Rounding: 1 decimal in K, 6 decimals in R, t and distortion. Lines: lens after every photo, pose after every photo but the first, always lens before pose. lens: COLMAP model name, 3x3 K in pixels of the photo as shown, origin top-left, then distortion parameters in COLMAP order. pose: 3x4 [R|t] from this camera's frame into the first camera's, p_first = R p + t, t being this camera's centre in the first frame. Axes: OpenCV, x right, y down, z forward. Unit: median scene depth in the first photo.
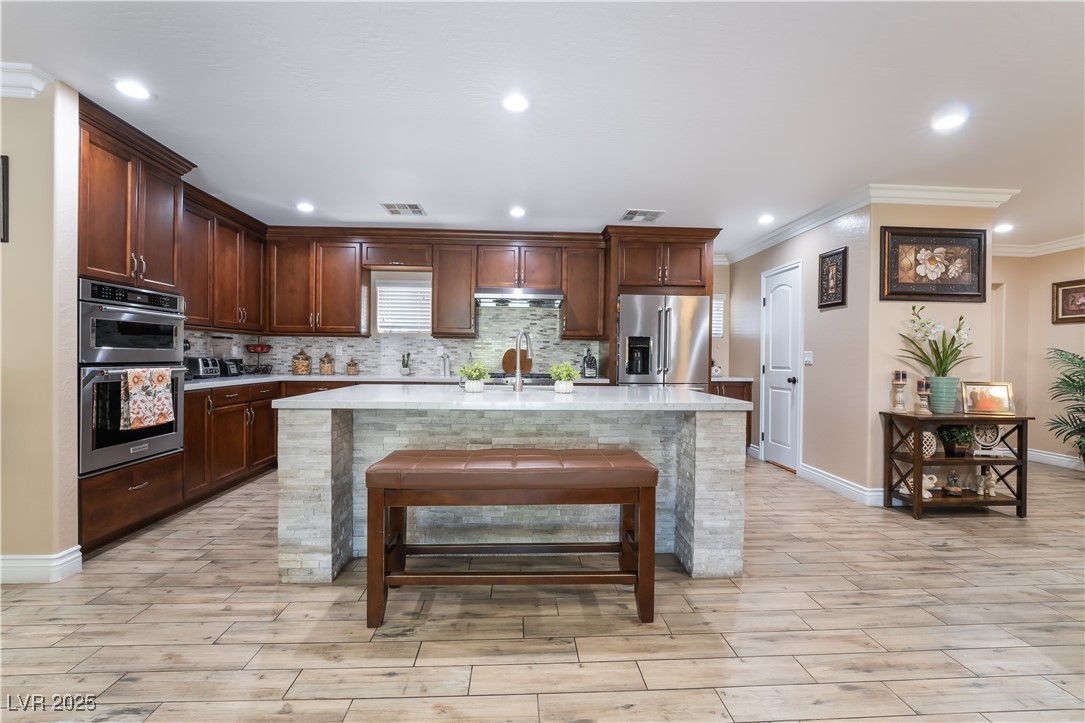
lens RADIAL K [[448.4, 0, 542.5], [0, 448.4, 361.5], [0, 0, 1]] dist [-0.002168, -0.000130]
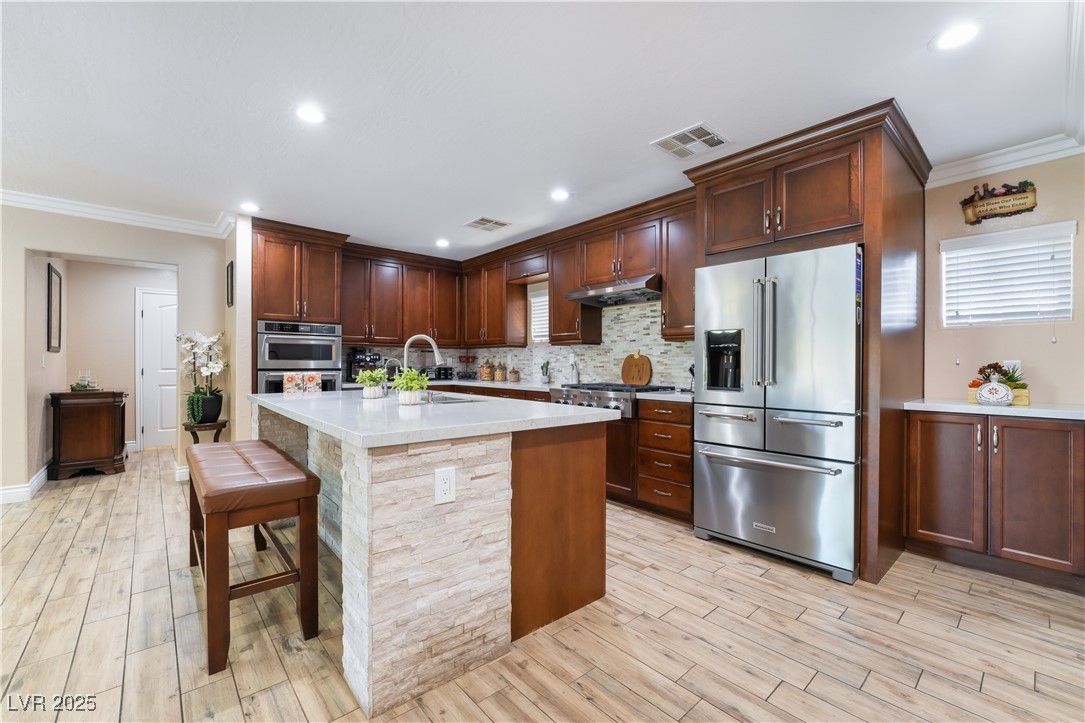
lens RADIAL K [[458.1, 0, 542.5], [0, 458.1, 361.5], [0, 0, 1]] dist [-0.001198, 0.000060]
pose [[0.613210, -0.010729, -0.789847, 0.685098], [-0.006908, 0.999797, -0.018944, 0.001225], [0.789890, 0.017073, 0.613011, 0.496774]]
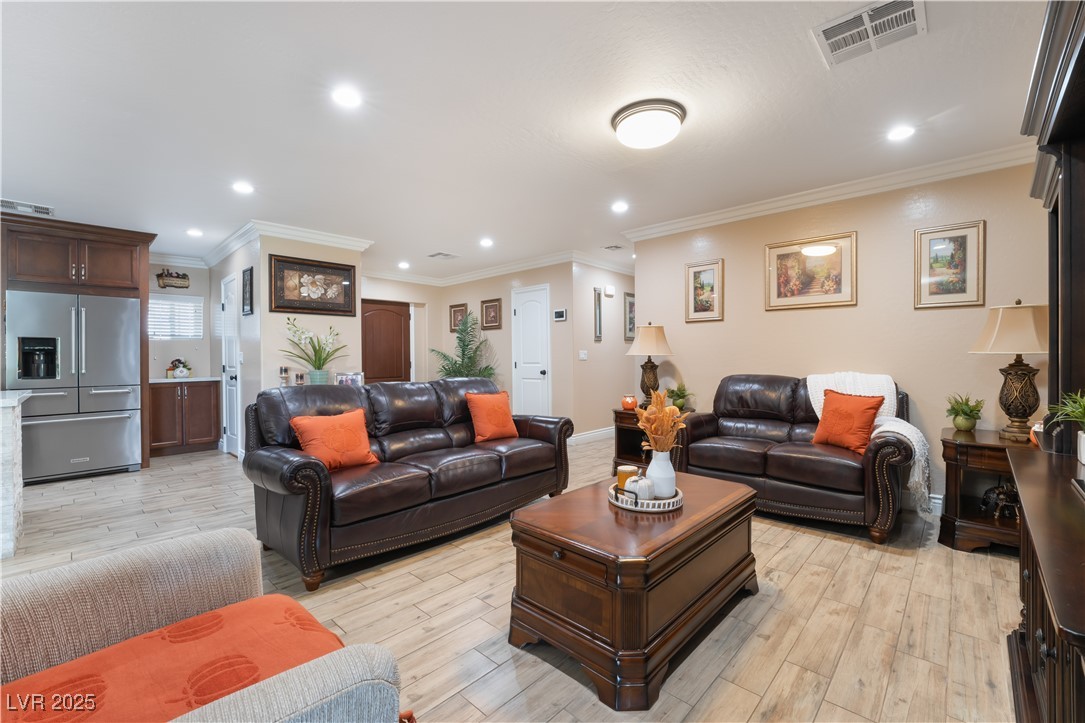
lens RADIAL K [[458.7, 0, 542.5], [0, 458.7, 361.5], [0, 0, 1]] dist [-0.003644, -0.000358]
pose [[0.741316, -0.023147, 0.670757, 0.425205], [0.025014, 0.999664, 0.006853, 0.014502], [-0.670690, 0.011698, 0.741646, -0.458652]]
